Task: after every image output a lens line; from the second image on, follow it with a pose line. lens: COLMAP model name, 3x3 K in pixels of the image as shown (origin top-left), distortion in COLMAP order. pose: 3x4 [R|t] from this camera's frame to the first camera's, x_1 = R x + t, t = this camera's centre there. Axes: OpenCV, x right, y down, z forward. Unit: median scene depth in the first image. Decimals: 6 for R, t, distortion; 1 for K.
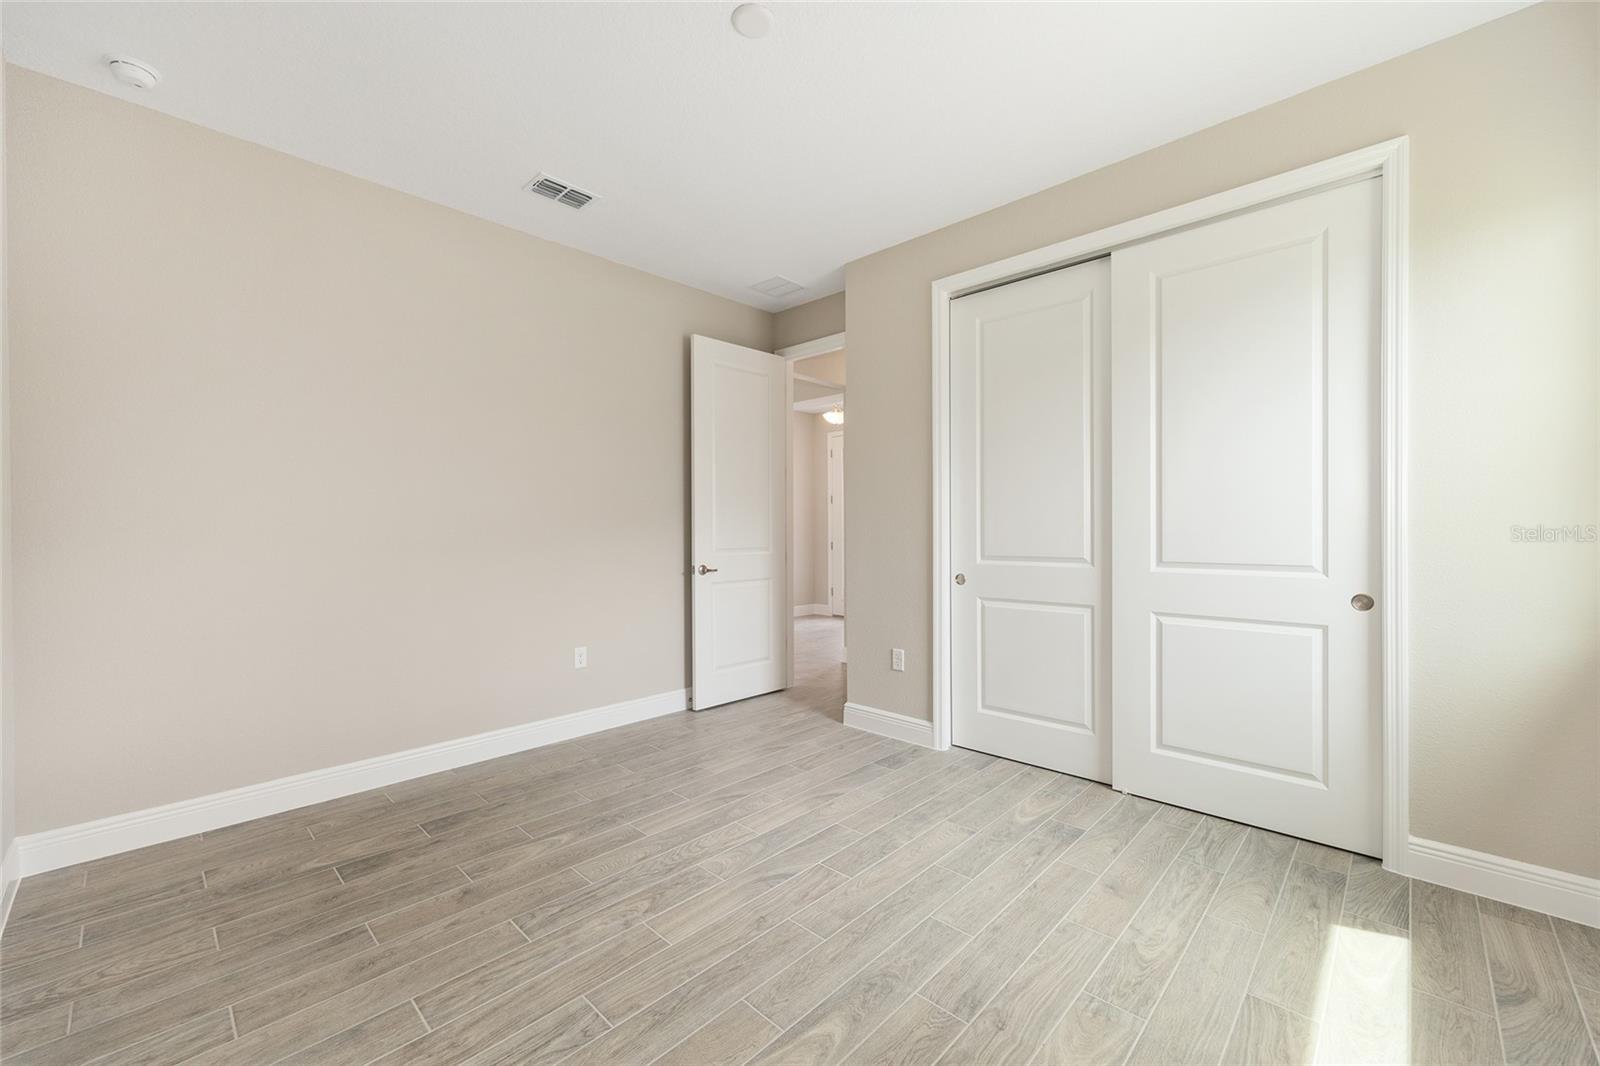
lens RADIAL K [[639.3, 0, 801.0], [0, 639.3, 530.5], [0, 0, 1]] dist [0.000578, -0.000196]
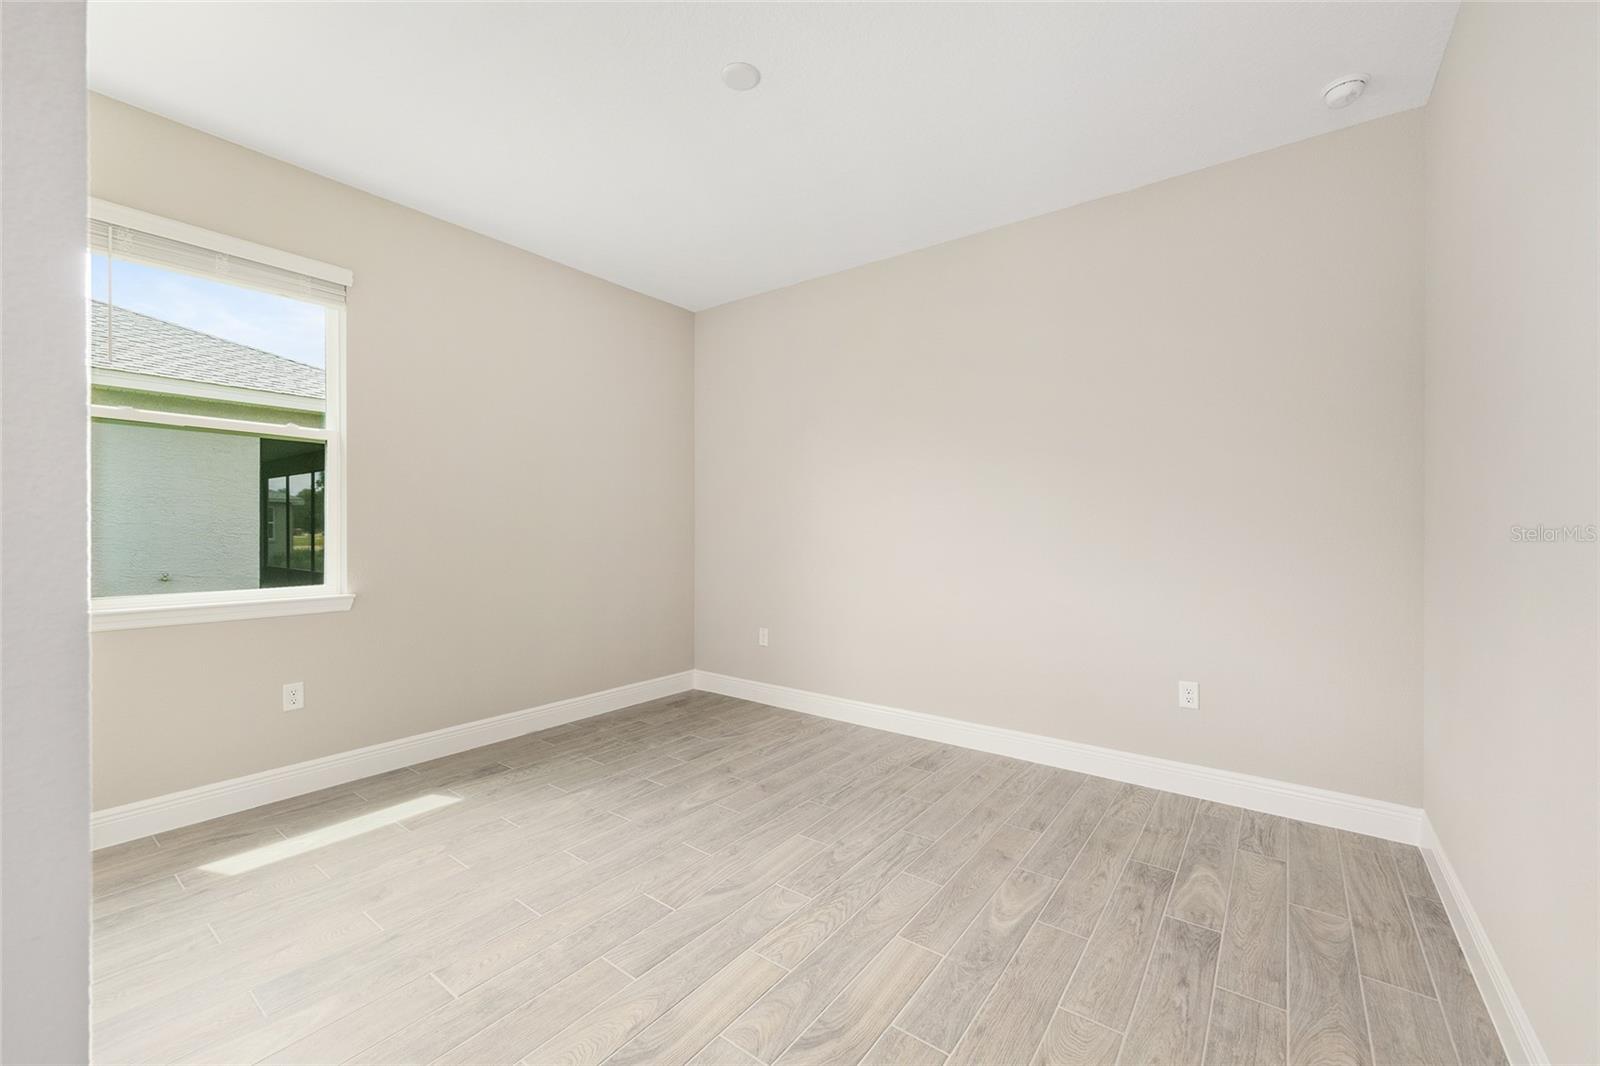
lens RADIAL K [[639.3, 0, 799.3], [0, 639.3, 531.3], [0, 0, 1]] dist [0.000578, -0.000196]
pose [[-0.993460, 0.003008, -0.114142, -0.044945], [0.002384, 0.999981, 0.005606, -0.004349], [0.114157, 0.005297, -0.993449, 2.024450]]
